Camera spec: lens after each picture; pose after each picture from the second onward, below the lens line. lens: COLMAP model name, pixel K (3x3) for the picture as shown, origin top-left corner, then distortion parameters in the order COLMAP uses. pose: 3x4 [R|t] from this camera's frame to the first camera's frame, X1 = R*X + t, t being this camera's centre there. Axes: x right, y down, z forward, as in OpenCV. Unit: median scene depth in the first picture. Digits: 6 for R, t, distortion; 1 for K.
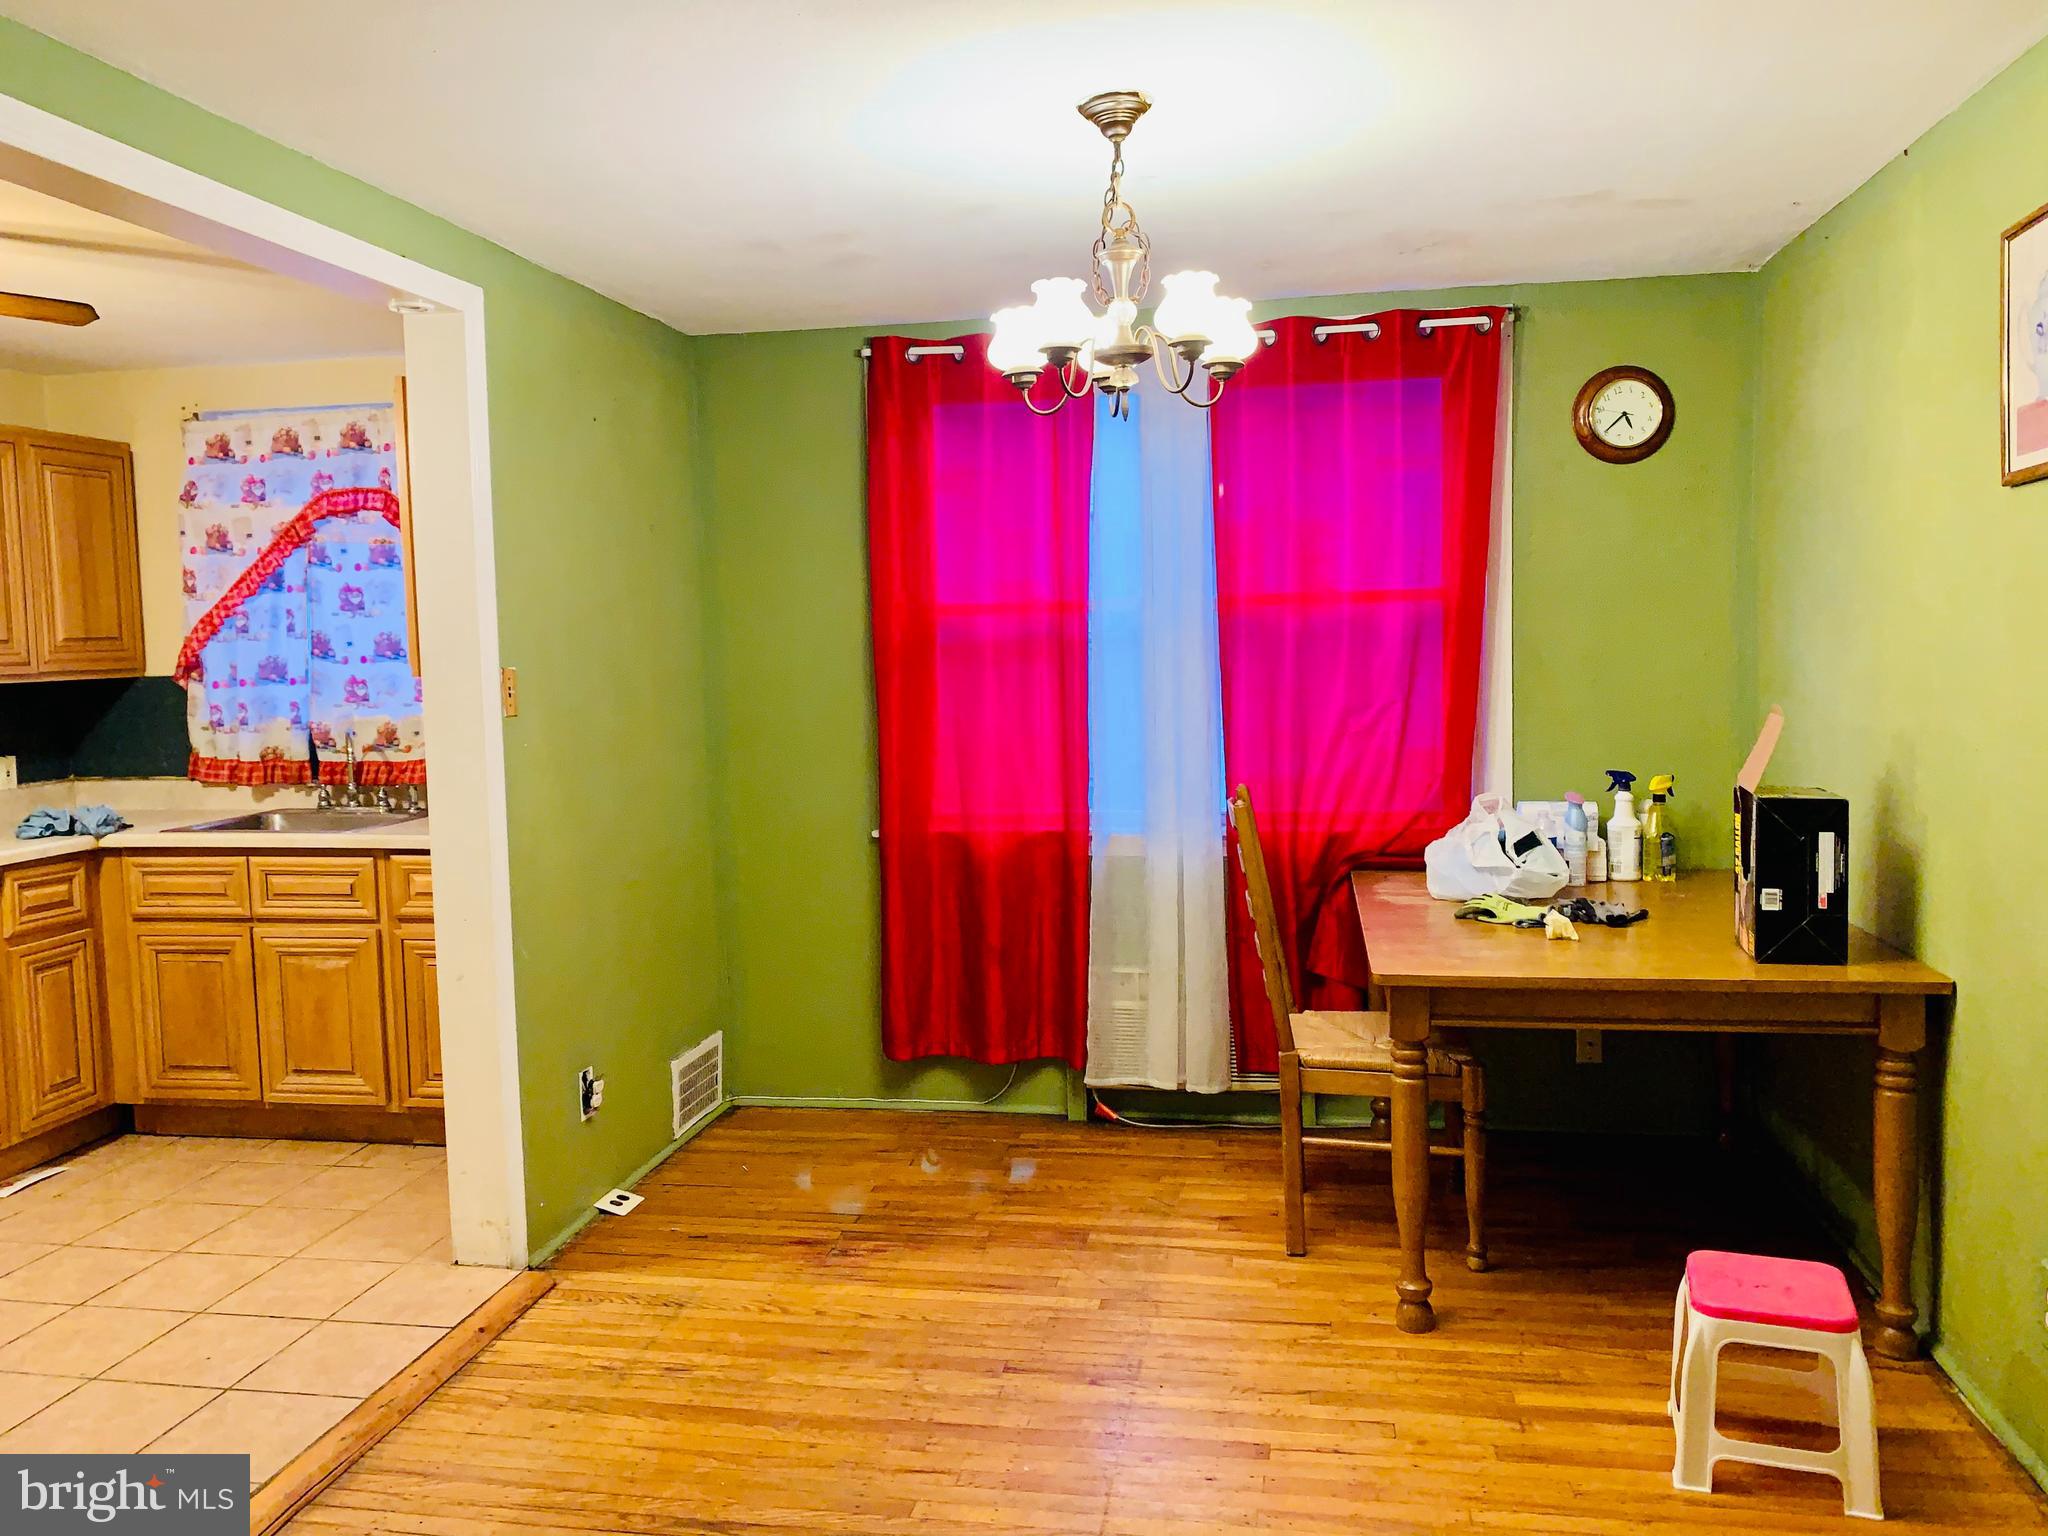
lens RADIAL K [[1549.7, 0, 989.5], [0, 1549.7, 741.4], [0, 0, 1]] dist [0.055303, -0.061228]
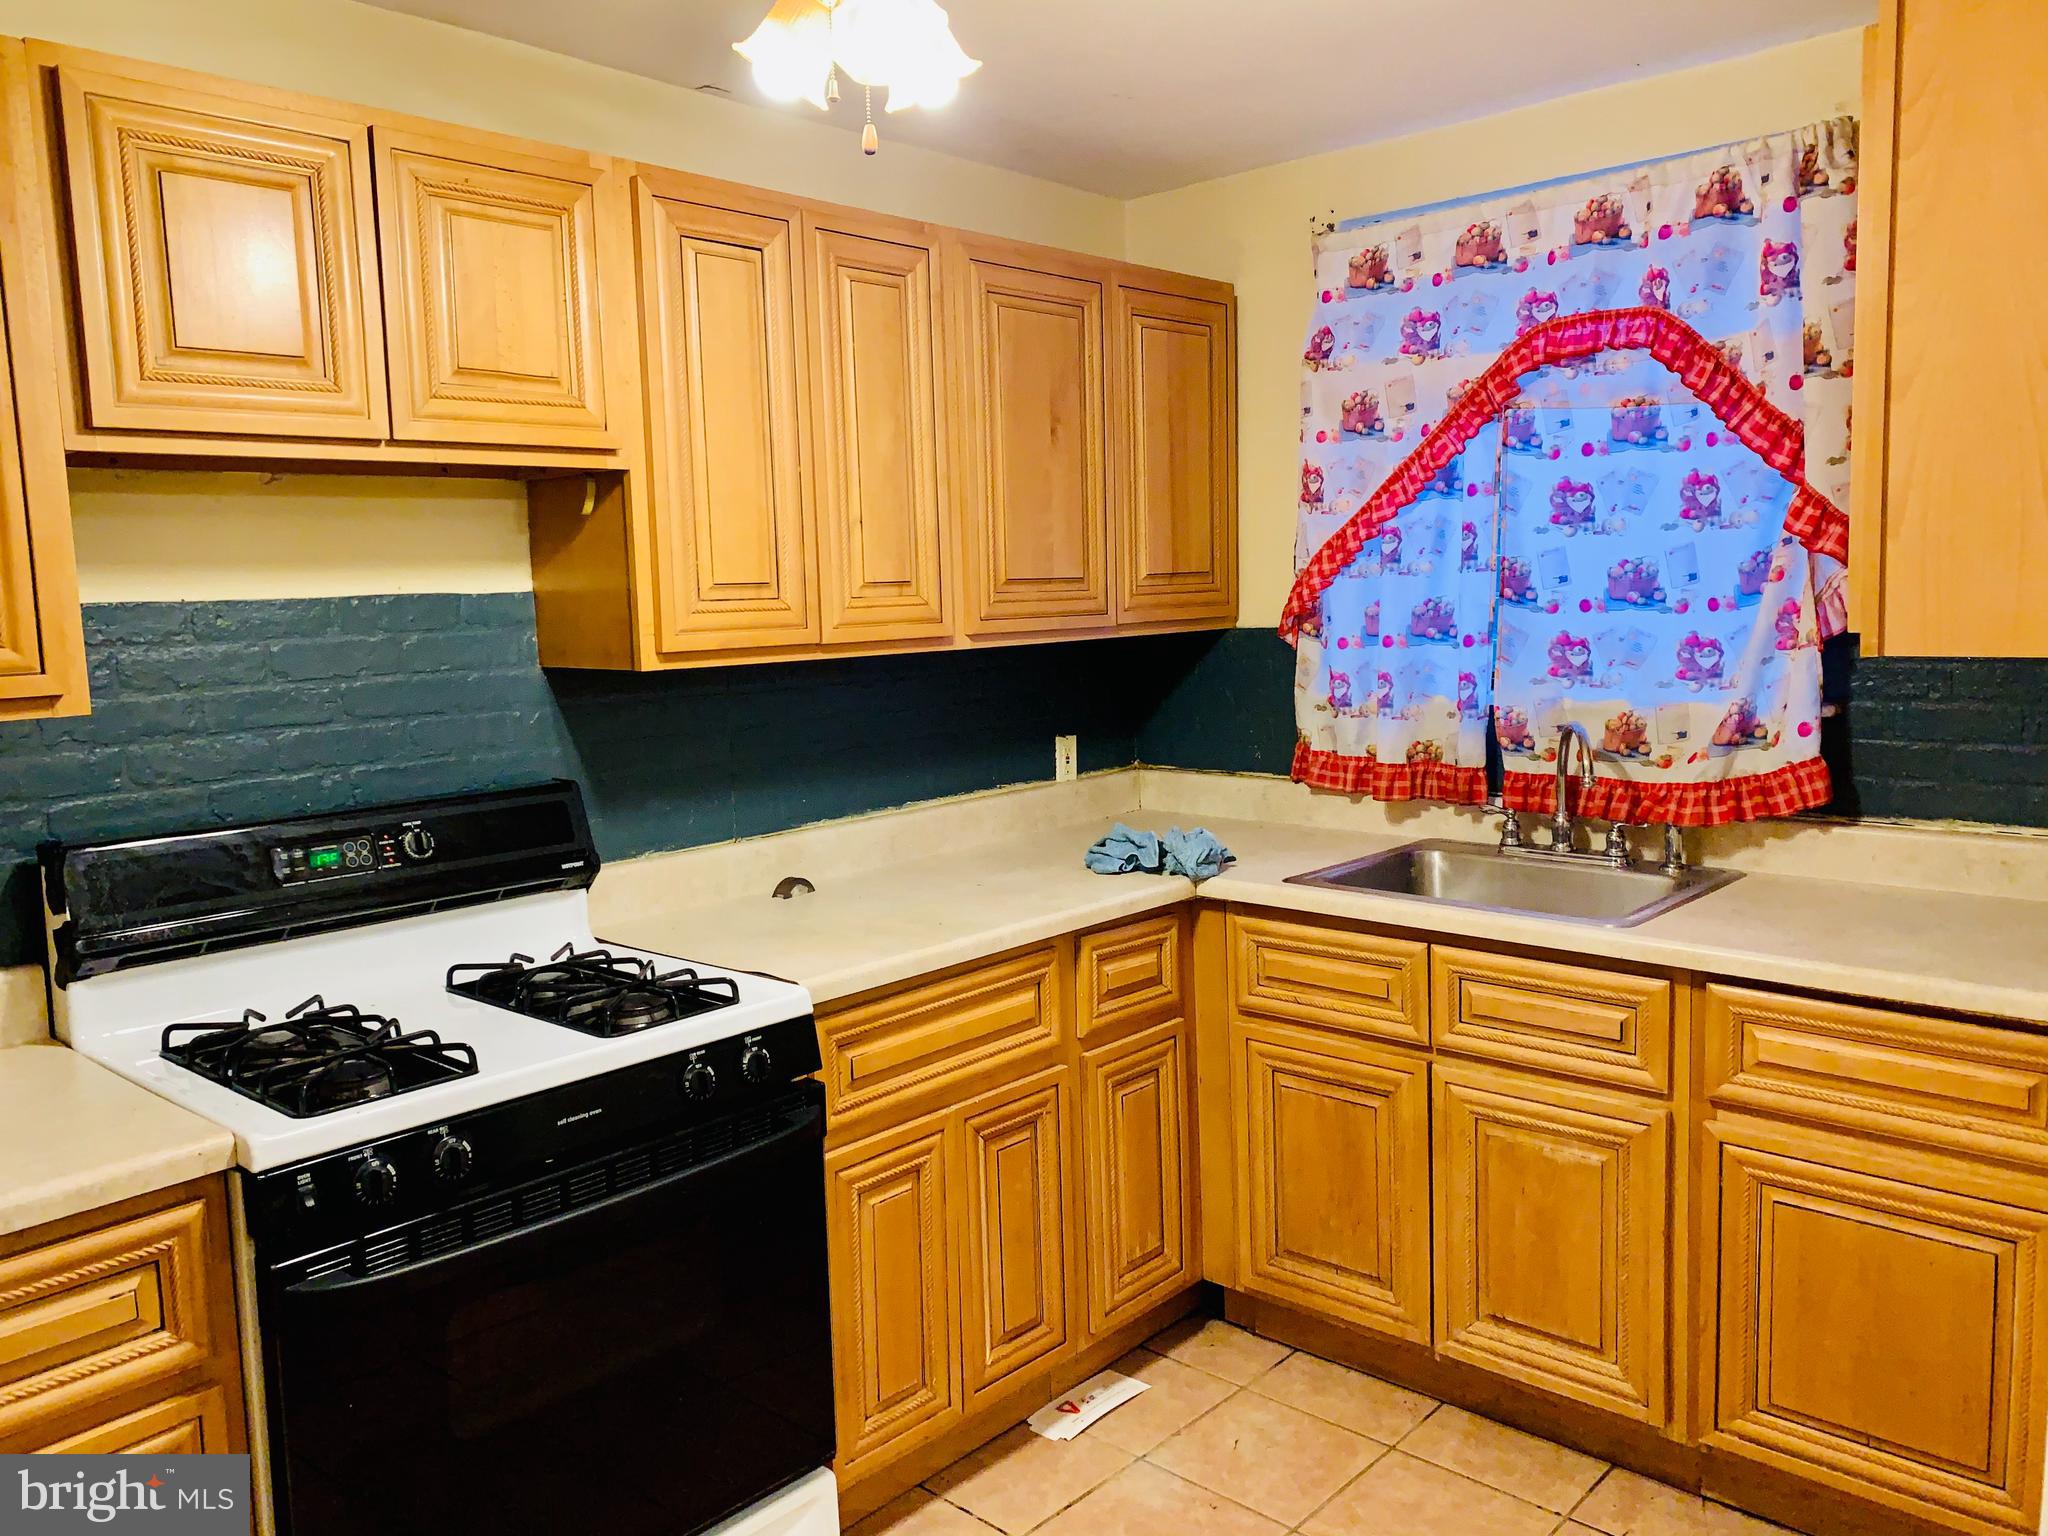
lens RADIAL K [[1549.7, 0, 1011.5], [0, 1549.7, 745.6], [0, 0, 1]] dist [0.055303, -0.061228]
pose [[0.852599, 0.055493, -0.519611, -0.279664], [-0.029518, 0.997872, 0.058136, -0.027636], [0.521731, -0.034229, 0.852423, 0.381912]]
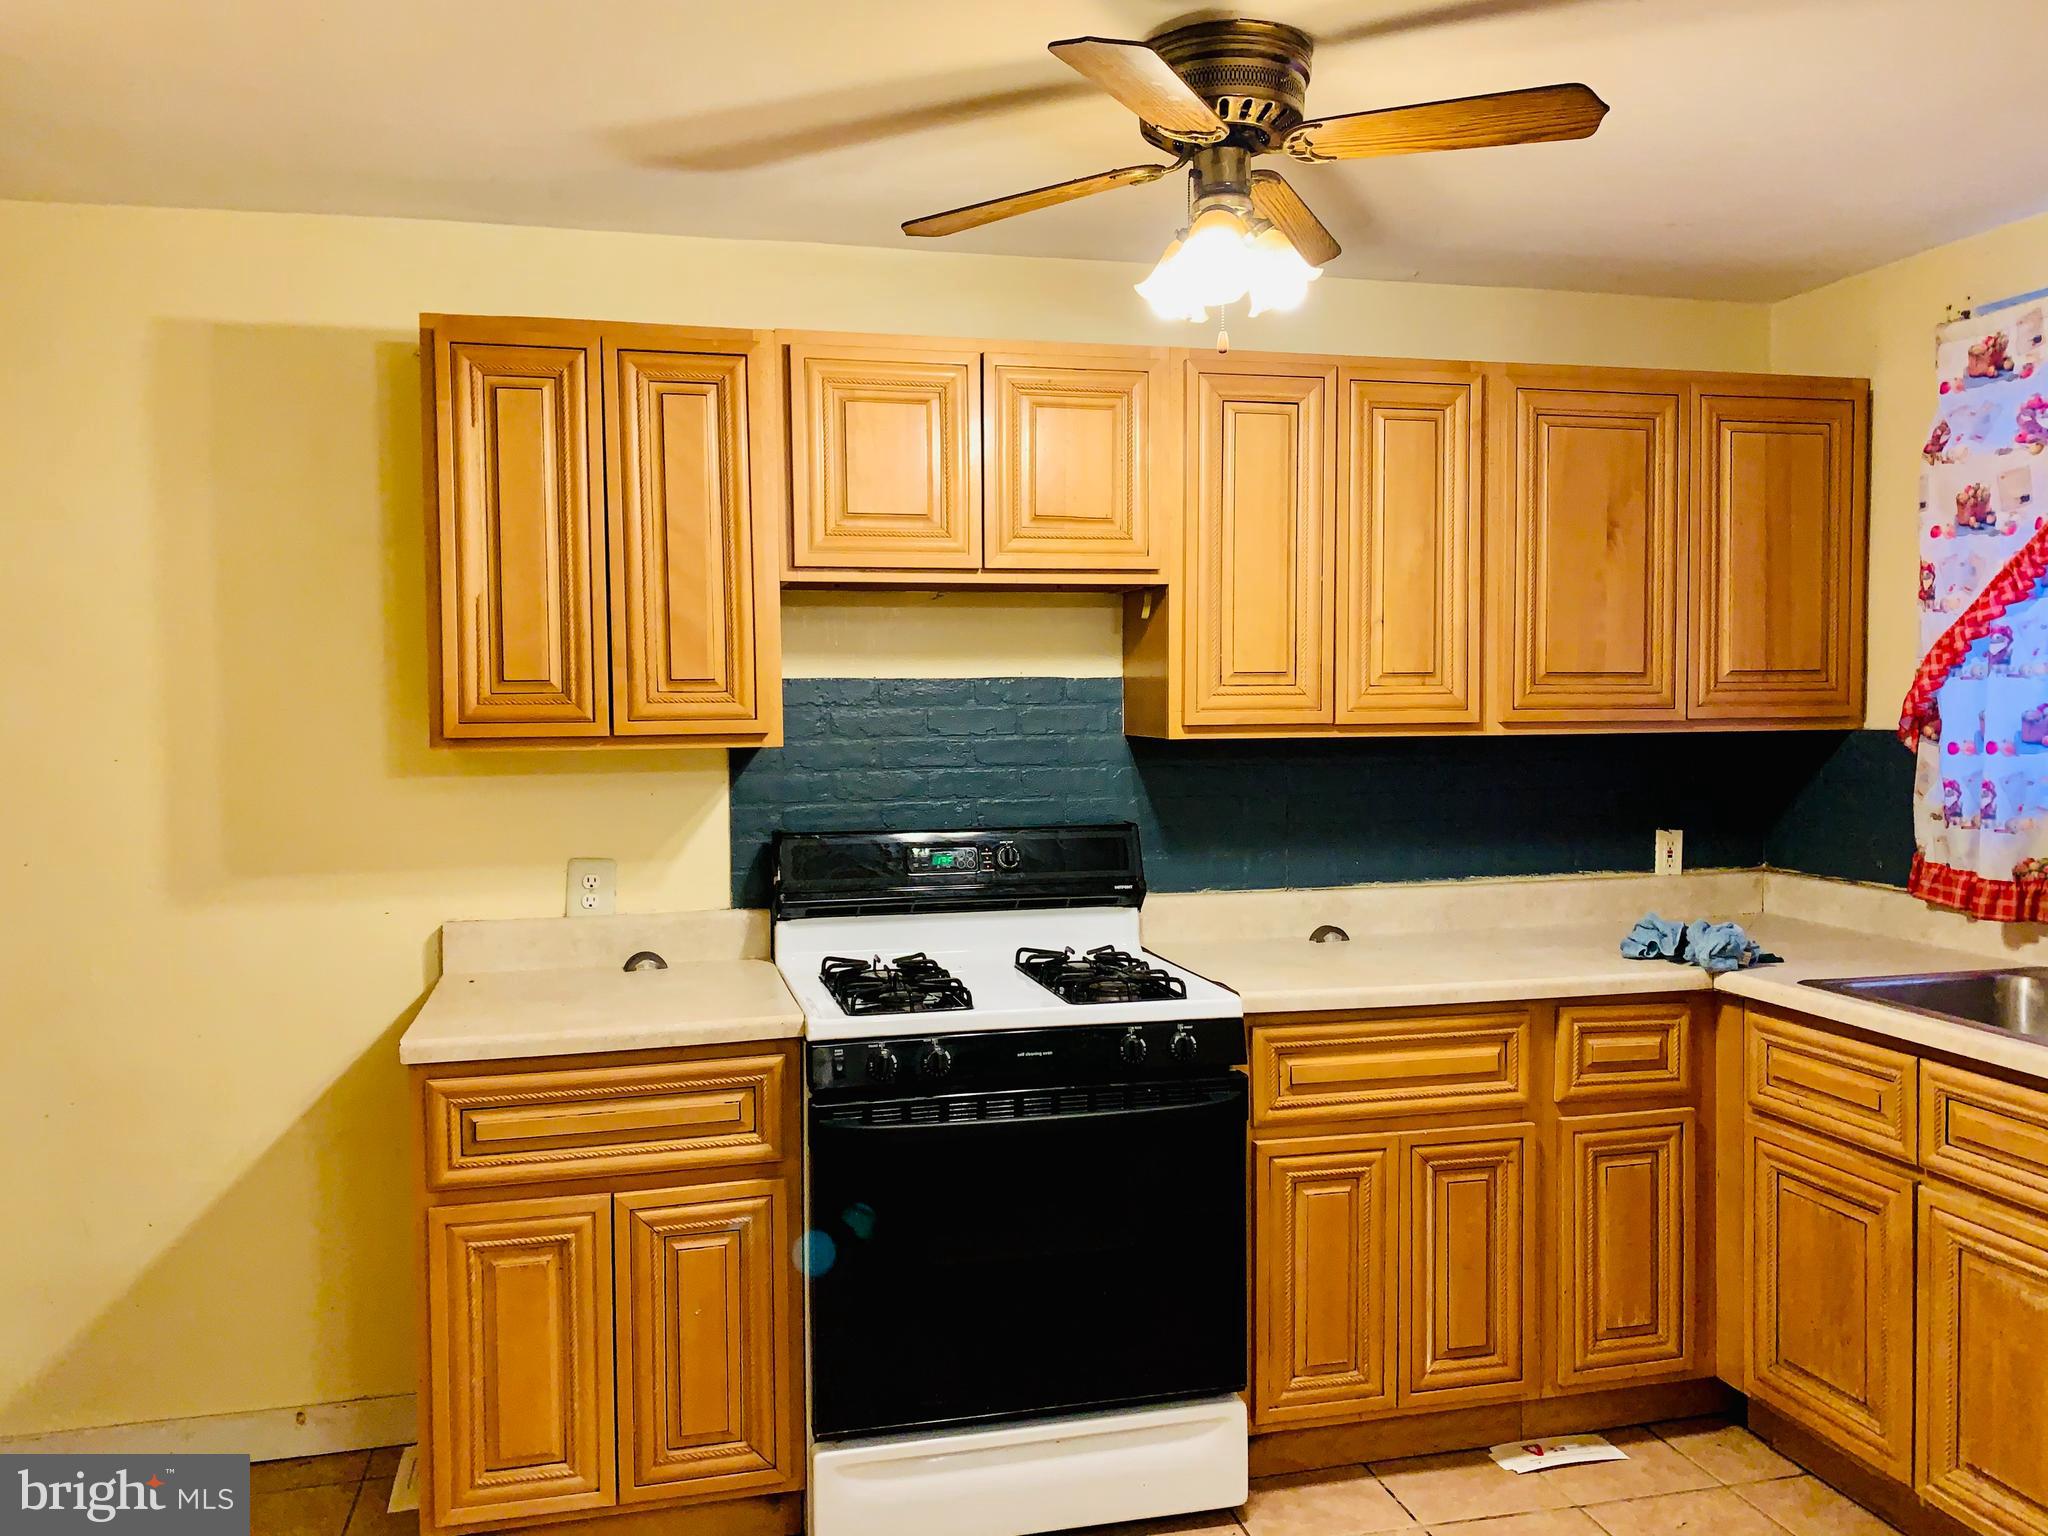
lens RADIAL K [[1549.7, 0, 1024.7], [0, 1549.7, 754.5], [0, 0, 1]] dist [0.055303, -0.061228]
pose [[0.429110, 0.057503, -0.901420, -0.098036], [-0.069045, 0.997140, 0.030742, -0.028136], [0.900609, 0.049047, 0.431853, 0.416410]]
